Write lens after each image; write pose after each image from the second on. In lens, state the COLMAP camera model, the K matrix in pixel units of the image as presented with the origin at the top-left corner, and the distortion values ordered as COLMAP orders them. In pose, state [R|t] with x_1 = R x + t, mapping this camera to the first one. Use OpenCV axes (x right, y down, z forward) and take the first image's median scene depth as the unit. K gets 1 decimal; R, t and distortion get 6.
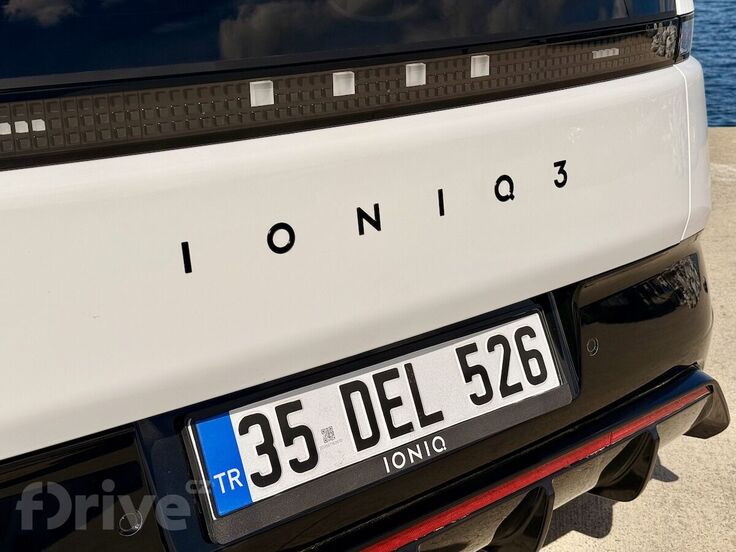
lens RADIAL K [[1007.4, 0, 368.2], [0, 1007.4, 275.5], [0, 0, 1]] dist [0.050622, 0.000000]
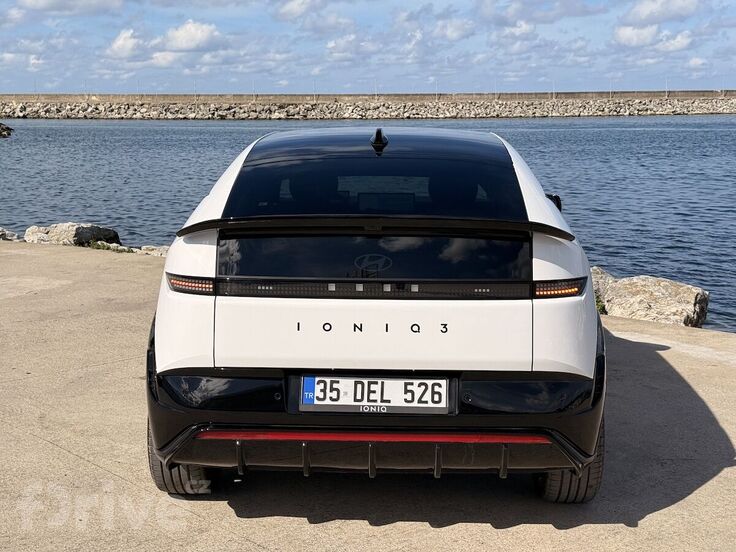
lens RADIAL K [[1007.4, 0, 367.1], [0, 1007.4, 276.6], [0, 0, 1]] dist [0.050622, 0.000000]
pose [[0.764266, 0.117479, -0.634110, 1.915734], [-0.221253, 0.971354, -0.086709, 0.056433], [0.605759, 0.206568, 0.768366, -1.432590]]
